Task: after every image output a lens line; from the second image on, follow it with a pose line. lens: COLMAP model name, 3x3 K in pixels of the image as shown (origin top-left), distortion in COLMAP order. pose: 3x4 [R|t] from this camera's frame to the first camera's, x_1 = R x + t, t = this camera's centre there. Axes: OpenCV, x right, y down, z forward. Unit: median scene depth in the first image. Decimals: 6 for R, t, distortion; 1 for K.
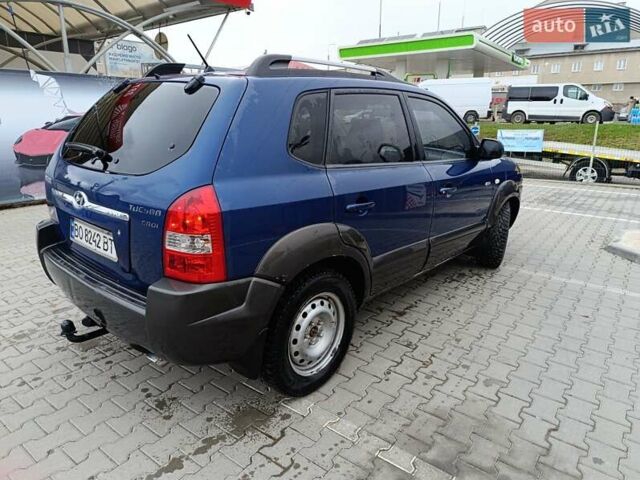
lens RADIAL K [[438.7, 0, 322.1], [0, 438.7, 237.9], [0, 0, 1]] dist [0.034598, -0.037221]
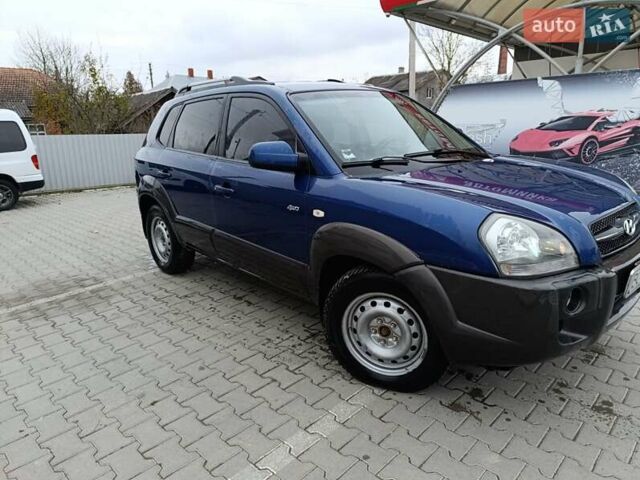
lens RADIAL K [[438.7, 0, 322.1], [0, 438.7, 237.9], [0, 0, 1]] dist [0.034598, -0.037221]
pose [[-0.125193, 0.240562, -0.962526, 1.205258], [-0.244525, 0.932750, 0.264924, -0.314764], [0.961527, 0.268528, -0.057950, 1.271414]]
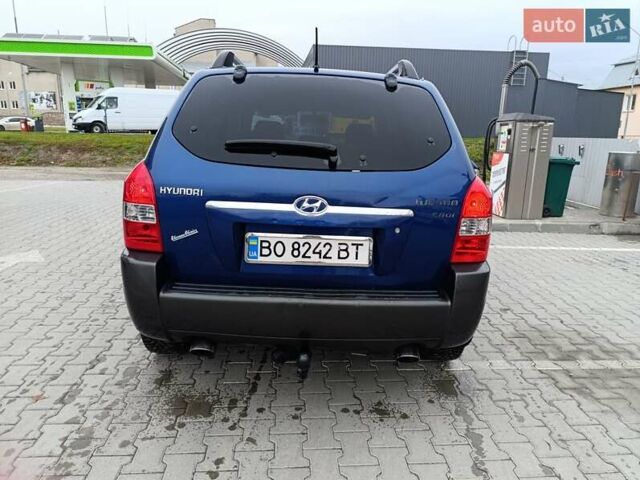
lens RADIAL K [[437.4, 0, 327.9], [0, 437.4, 236.9], [0, 0, 1]] dist [0.035790, -0.039037]
pose [[0.735317, -0.142339, 0.662608, -0.729184], [0.160928, 0.986404, 0.033308, -0.033093], [-0.658340, 0.082141, 0.748226, 0.235822]]
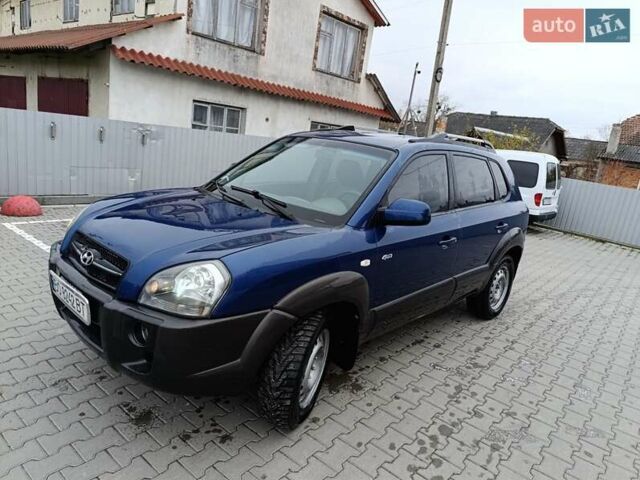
lens RADIAL K [[437.4, 0, 327.9], [0, 437.4, 236.9], [0, 0, 1]] dist [0.035790, -0.039037]
pose [[-0.990258, -0.139205, 0.003242, 0.128464], [-0.120375, 0.867546, 0.482570, -0.690631], [-0.069988, 0.477479, -0.875851, 2.250441]]
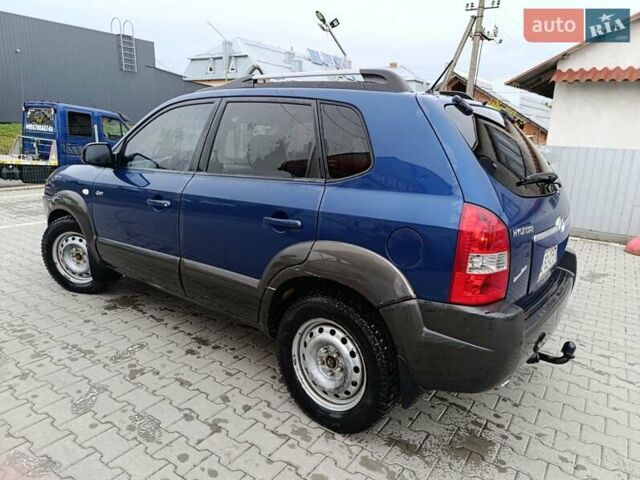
lens RADIAL K [[437.4, 0, 327.9], [0, 437.4, 236.9], [0, 0, 1]] dist [0.035790, -0.039037]
pose [[-0.063199, -0.240776, 0.968521, -1.020597], [0.228840, 0.941108, 0.248893, -0.296147], [-0.971410, 0.237366, -0.004377, 1.032411]]
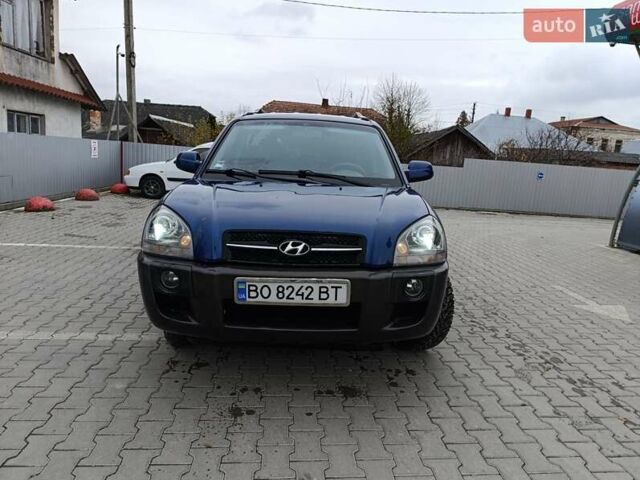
lens RADIAL K [[435.9, 0, 324.2], [0, 435.9, 242.2], [0, 0, 1]] dist [0.000643, -0.002946]
pose [[-0.739312, 0.078232, -0.668803, 0.917740], [-0.243929, 0.894652, 0.374295, -0.532674], [0.627628, 0.439861, -0.642344, 2.111286]]
